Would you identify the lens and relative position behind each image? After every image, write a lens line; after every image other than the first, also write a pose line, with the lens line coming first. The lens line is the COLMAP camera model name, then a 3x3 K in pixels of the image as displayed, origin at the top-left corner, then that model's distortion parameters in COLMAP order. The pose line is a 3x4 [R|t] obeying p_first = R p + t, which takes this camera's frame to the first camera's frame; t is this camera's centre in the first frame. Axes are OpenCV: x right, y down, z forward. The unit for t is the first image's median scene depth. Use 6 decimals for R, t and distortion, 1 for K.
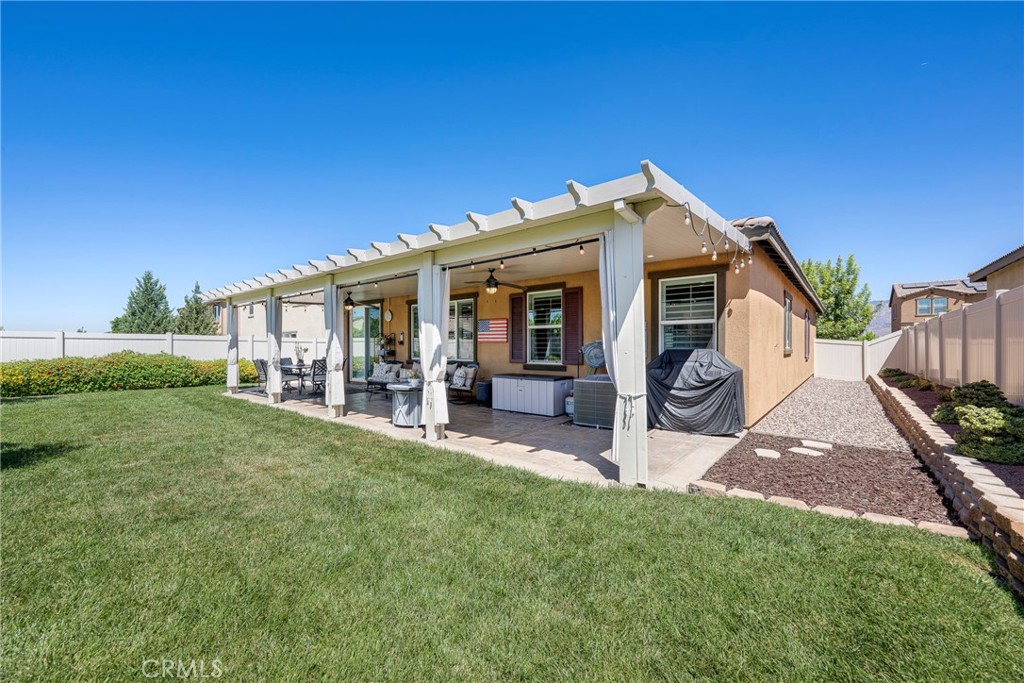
lens RADIAL K [[406.2, 0, 511.6], [0, 406.2, 346.6], [0, 0, 1]] dist [-0.001091, -0.000096]
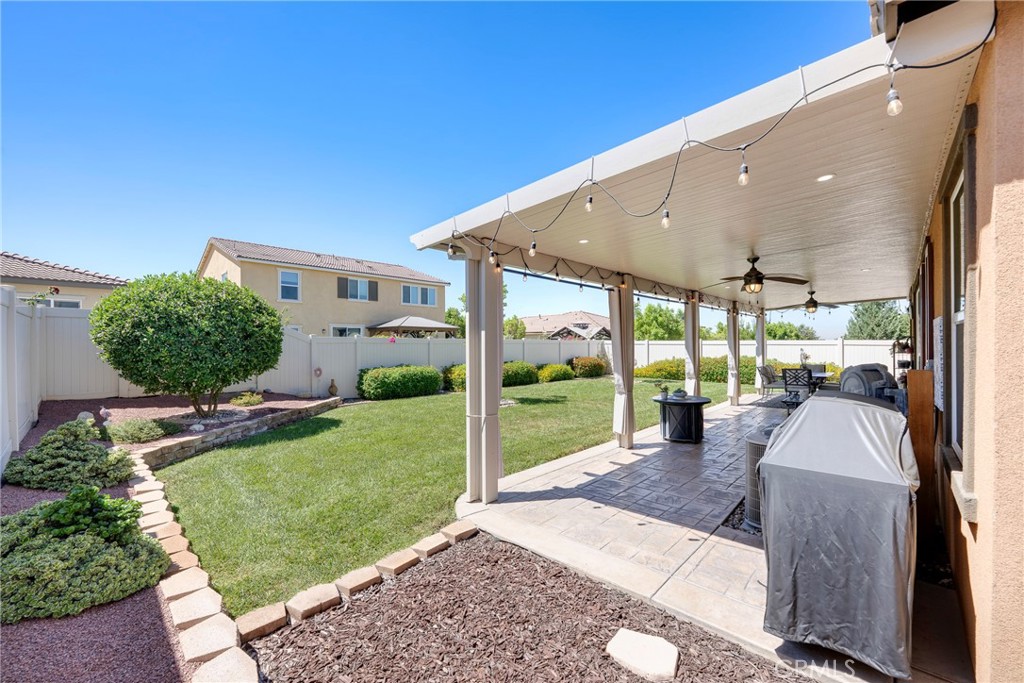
lens RADIAL K [[406.2, 0, 511.6], [0, 406.2, 346.6], [0, 0, 1]] dist [-0.001091, -0.000096]
pose [[-0.068139, 0.002838, -0.997672, 0.593441], [0.007044, 0.999972, 0.002363, -0.030396], [0.997651, -0.006867, -0.068157, 0.503150]]
